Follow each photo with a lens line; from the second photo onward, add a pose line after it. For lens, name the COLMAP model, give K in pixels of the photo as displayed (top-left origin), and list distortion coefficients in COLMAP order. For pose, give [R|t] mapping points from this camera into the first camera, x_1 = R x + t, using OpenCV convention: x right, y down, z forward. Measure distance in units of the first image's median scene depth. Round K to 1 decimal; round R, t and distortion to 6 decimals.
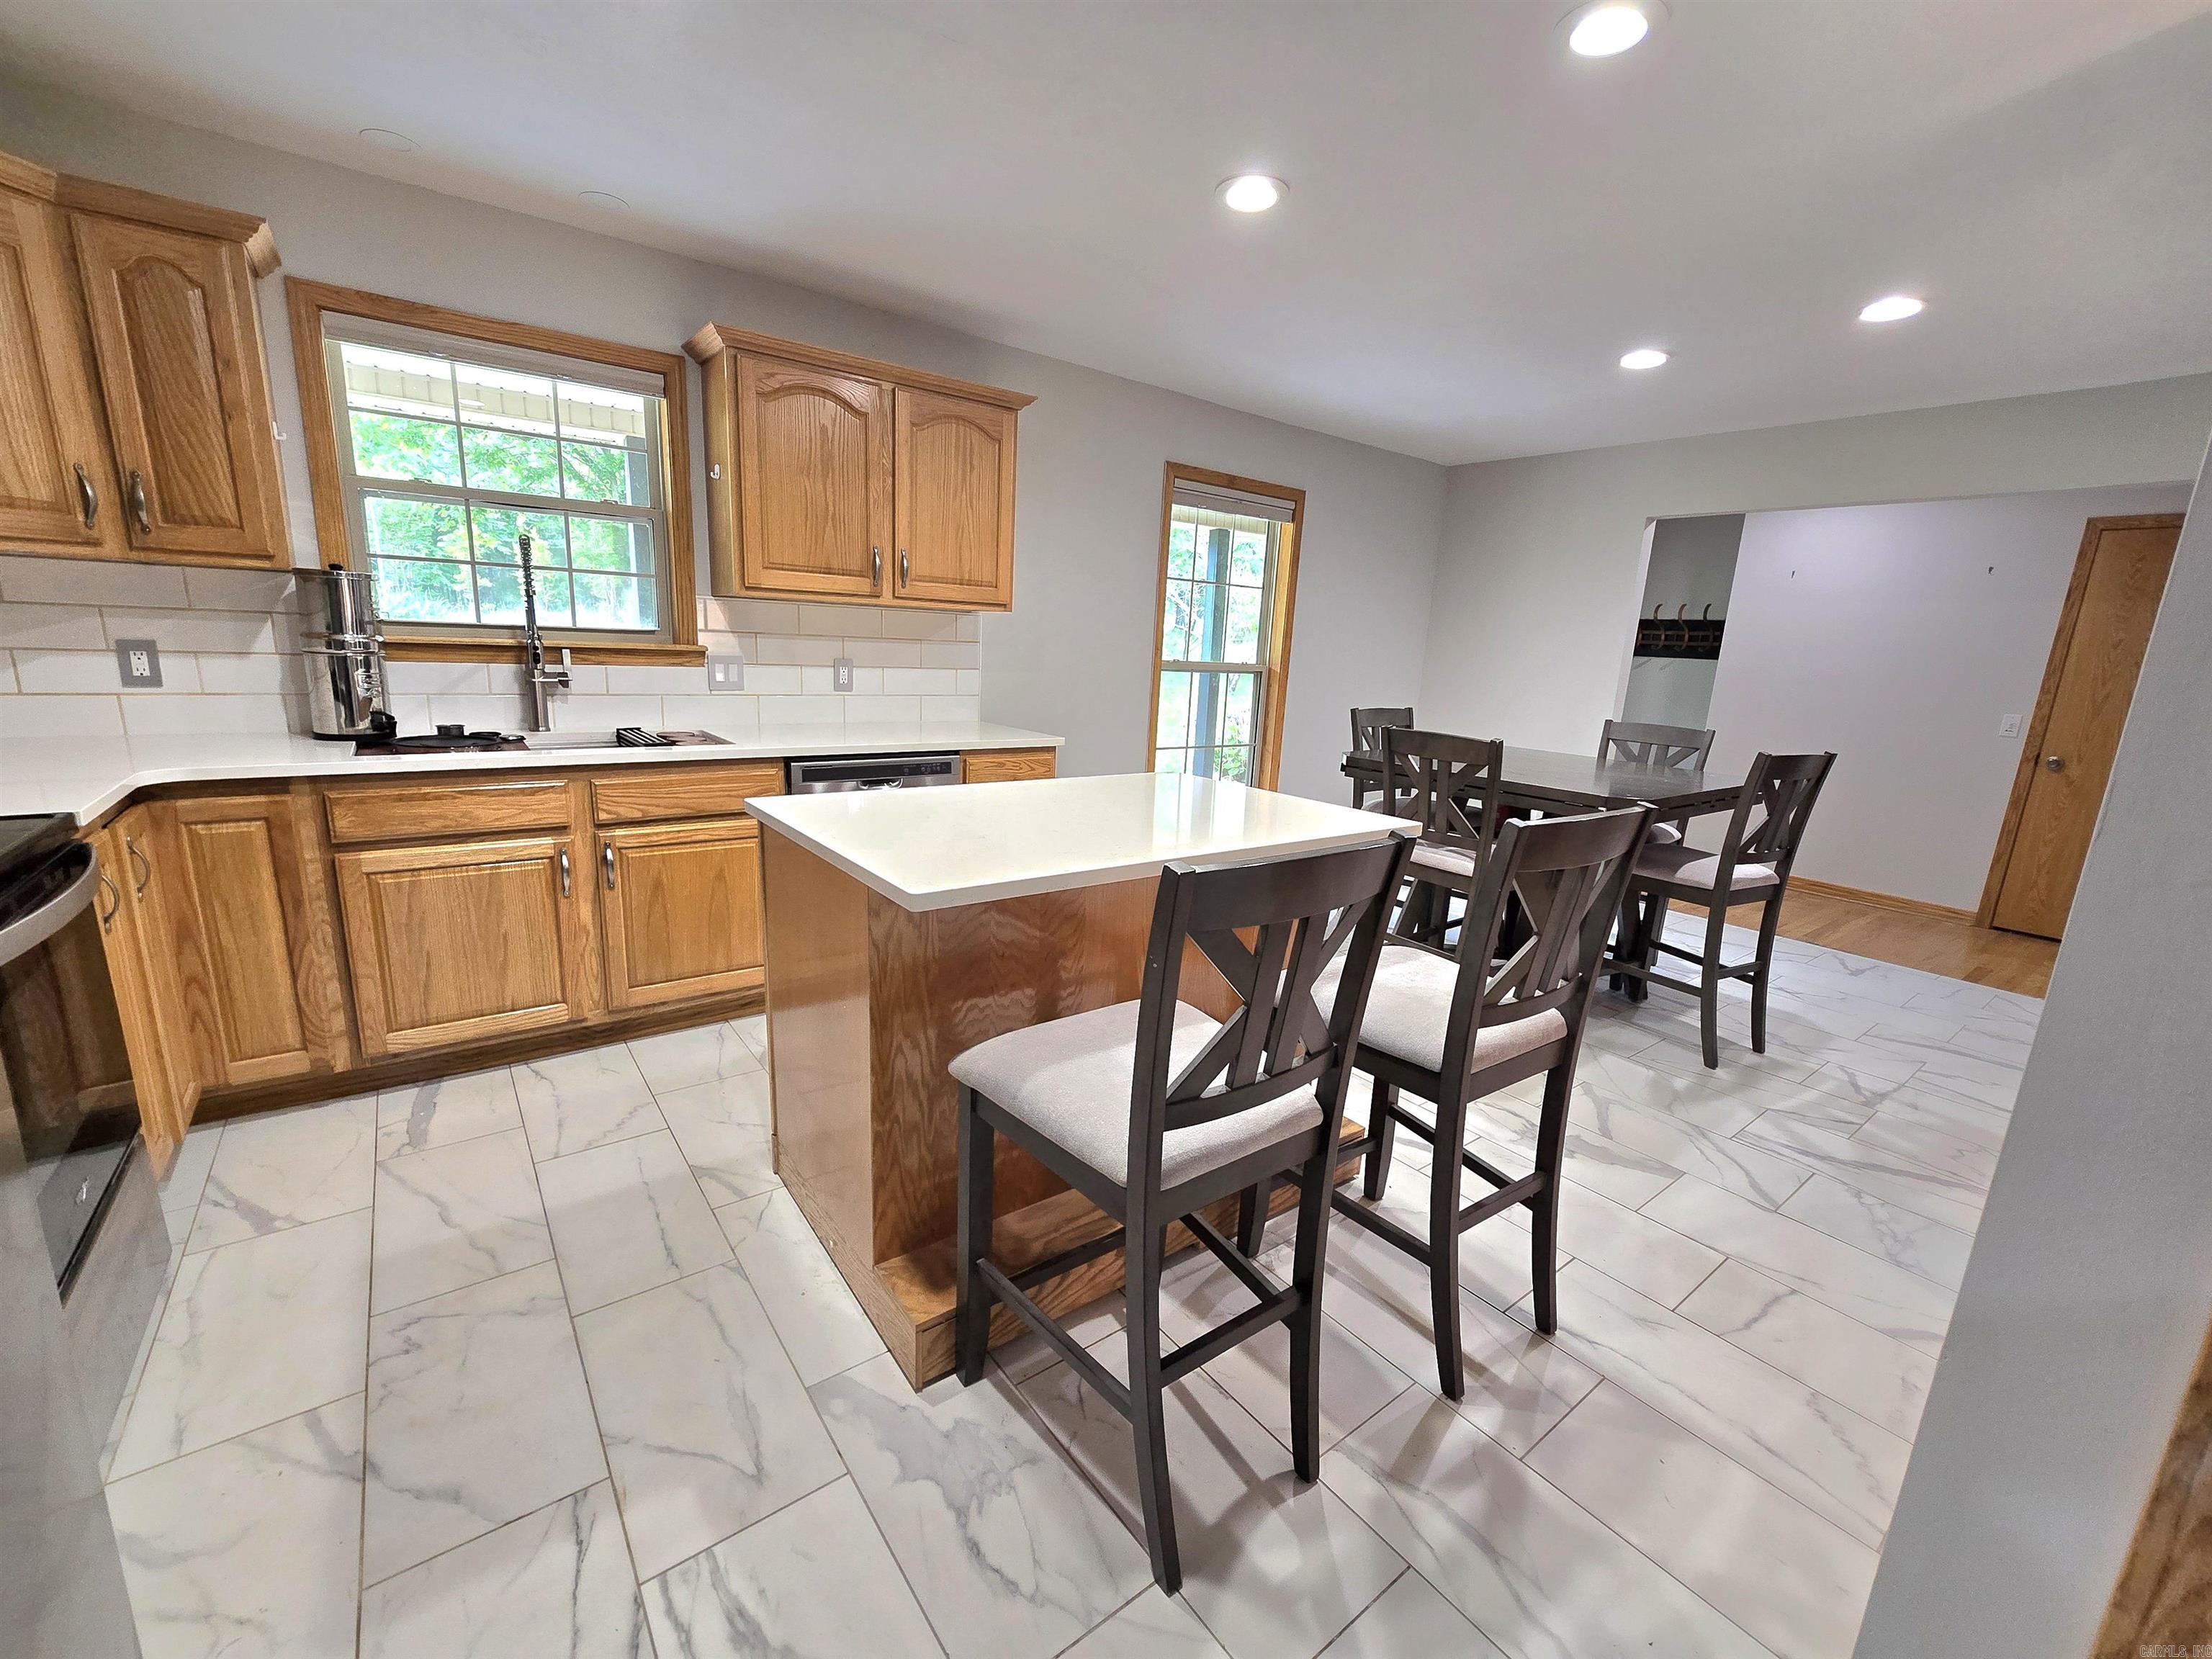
lens RADIAL K [[902.9, 0, 1099.9], [0, 902.9, 844.1], [0, 0, 1]] dist [-0.004529, 0.000792]
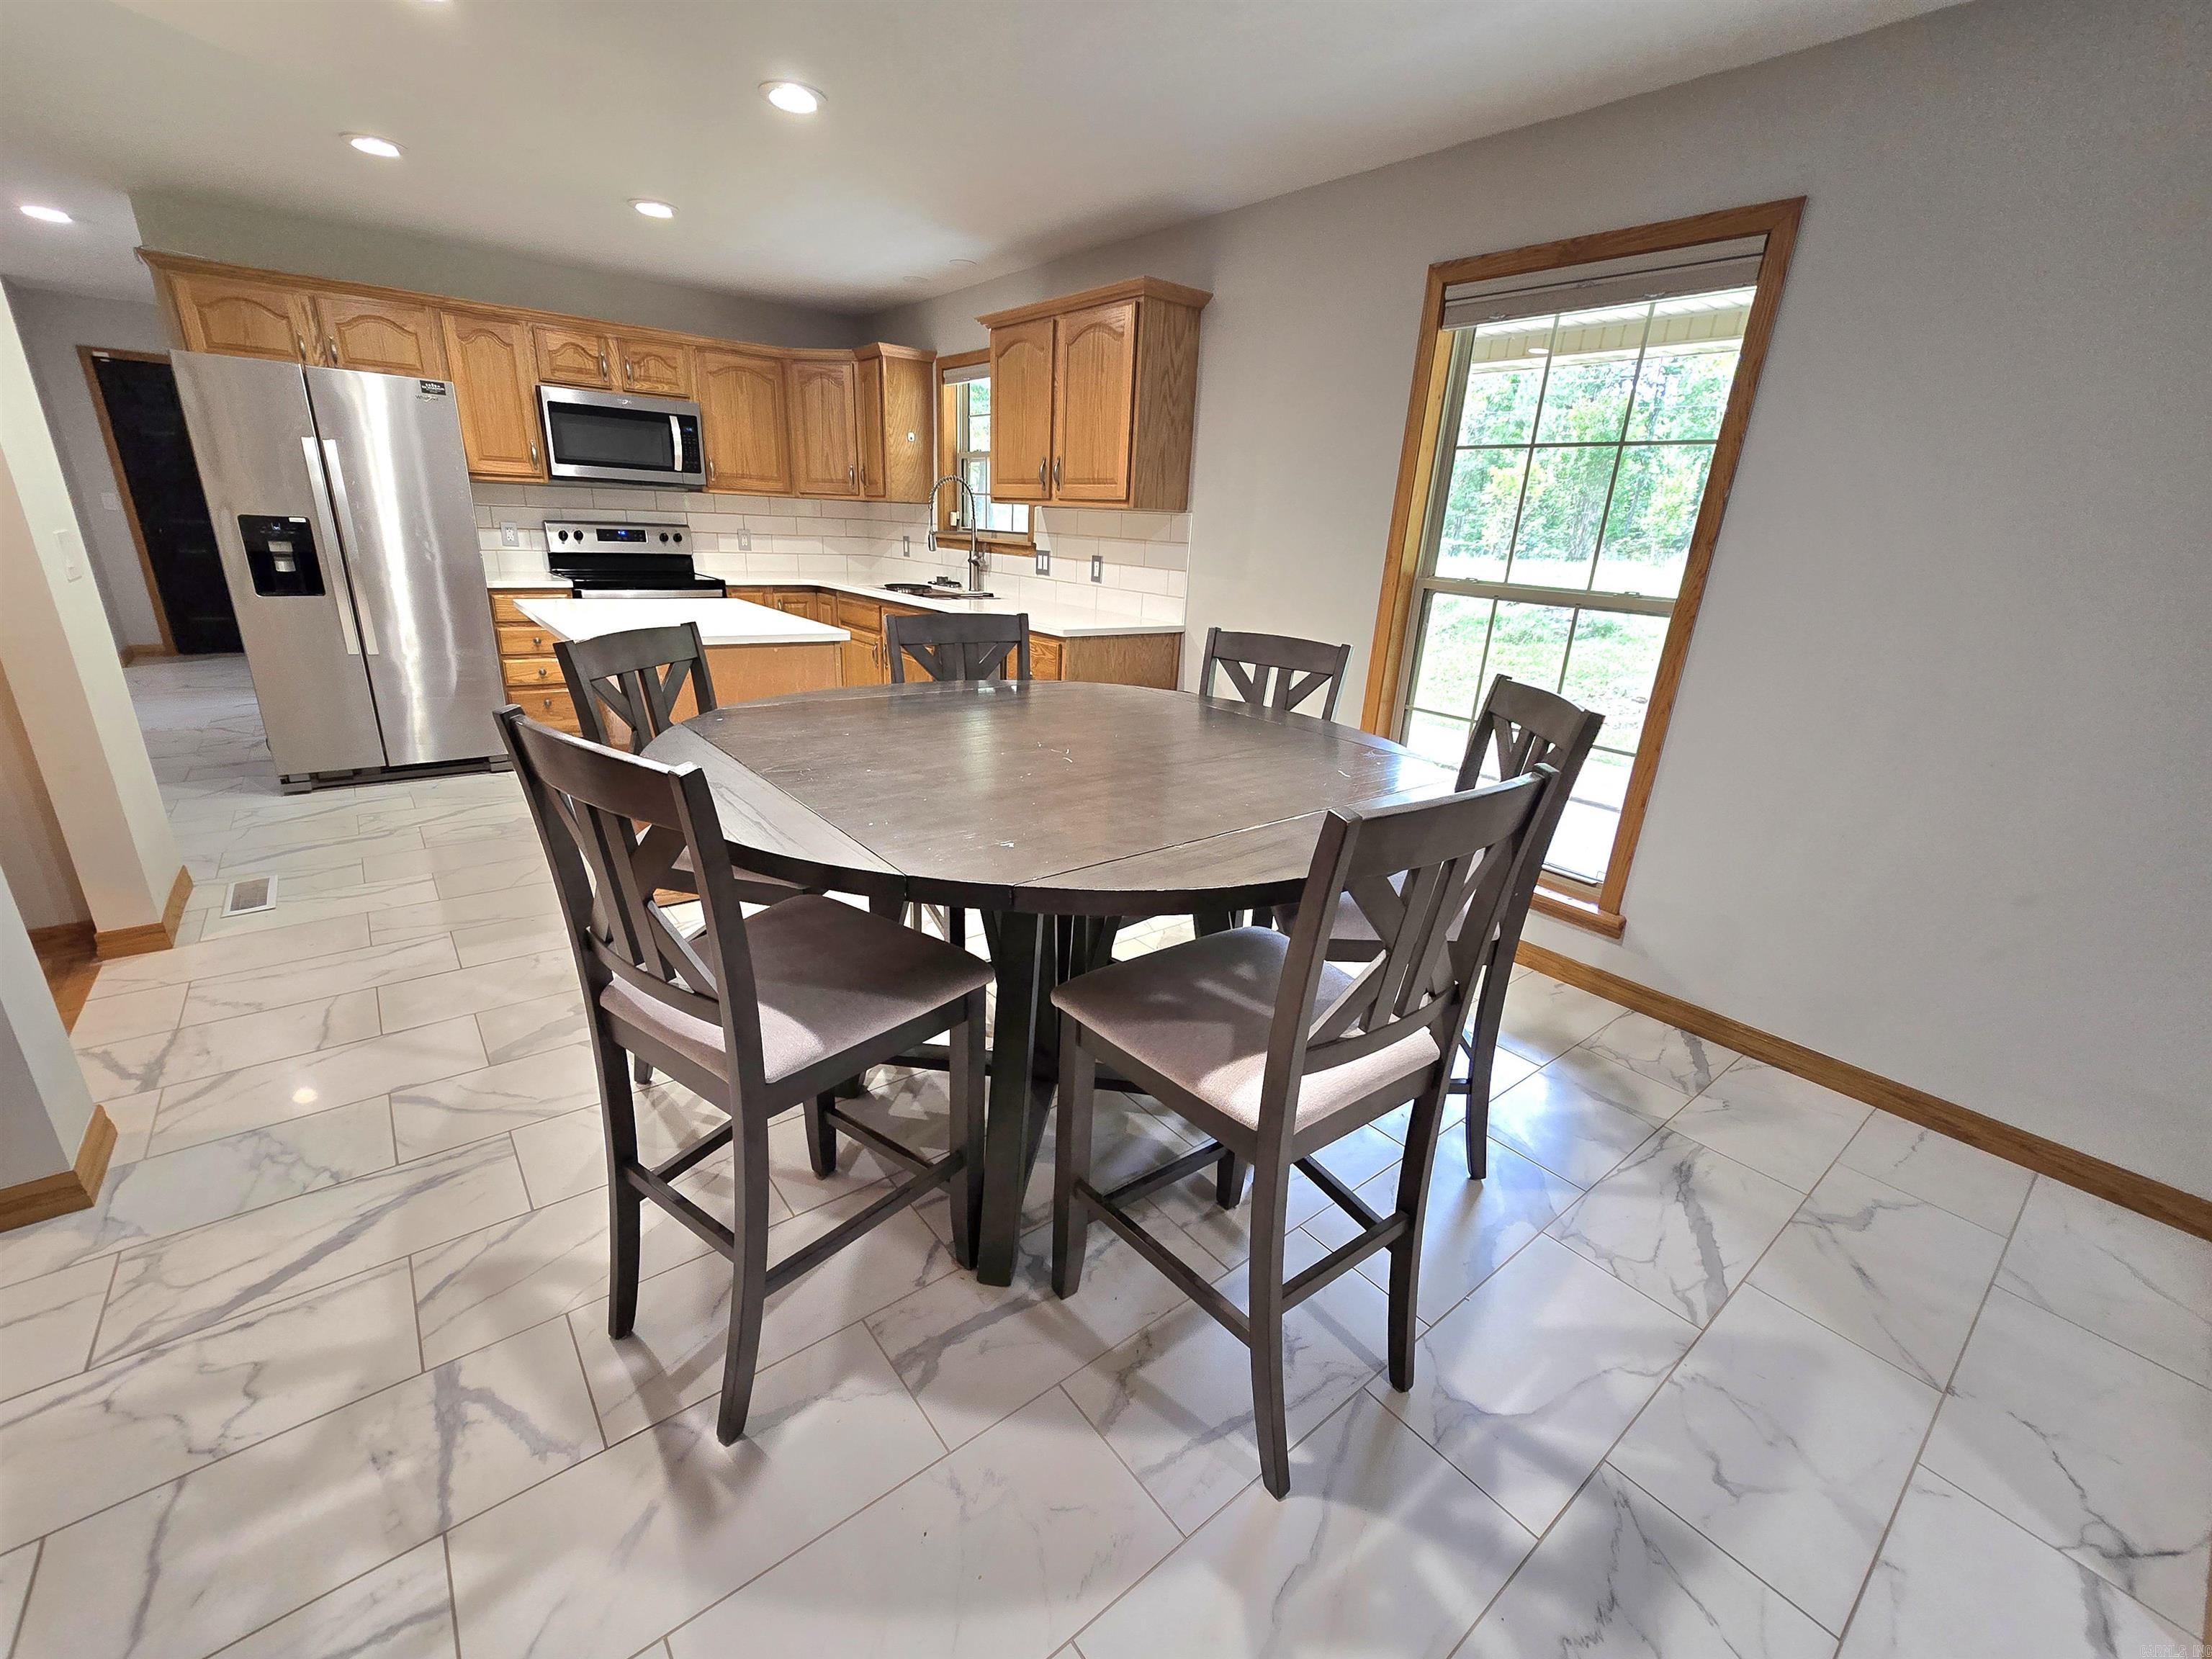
lens RADIAL K [[902.9, 0, 1099.9], [0, 902.9, 844.1], [0, 0, 1]] dist [-0.004529, 0.000792]
pose [[0.023977, 0.294058, -0.955487, 0.997055], [-0.266550, 0.923043, 0.277384, -0.183026], [0.963523, 0.248034, 0.100514, 0.973975]]
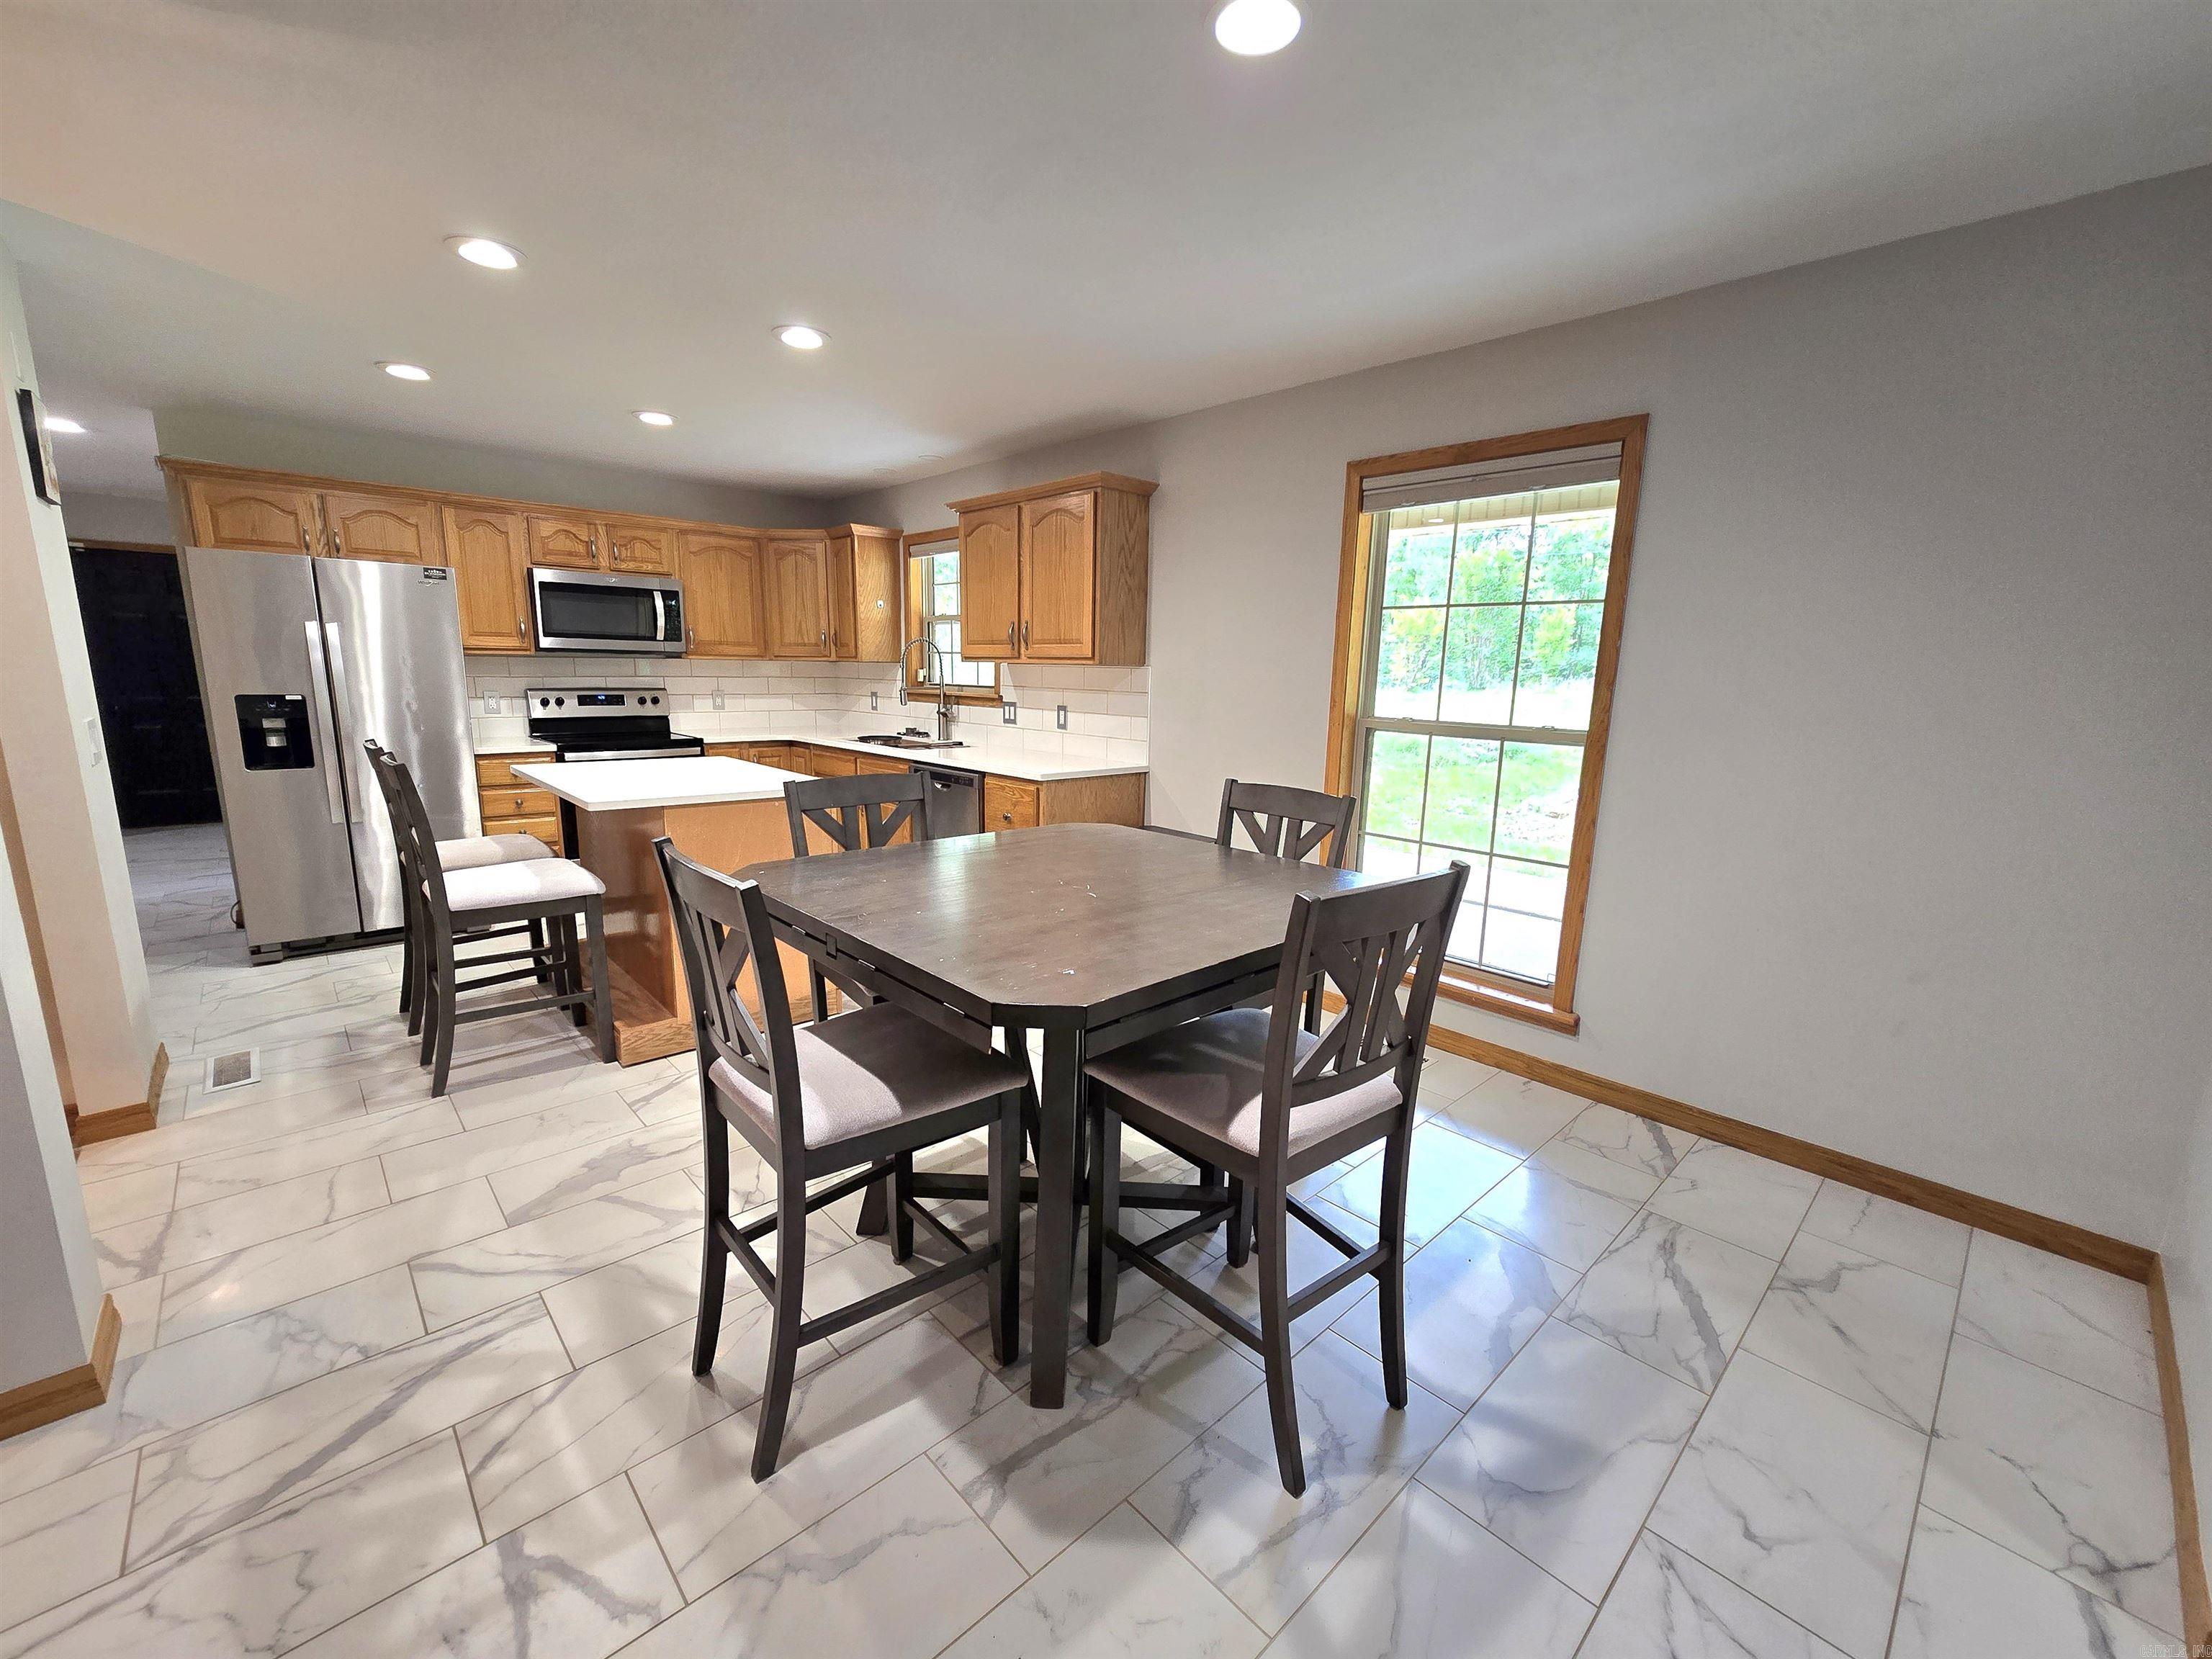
lens RADIAL K [[890.8, 0, 1100.3], [0, 890.8, 843.7], [0, 0, 1]] dist [-0.001835, -0.000753]
pose [[0.098541, 0.149141, -0.983894, 1.040043], [-0.234992, 0.964231, 0.122625, -0.181963], [0.966989, 0.219124, 0.130063, 0.924860]]
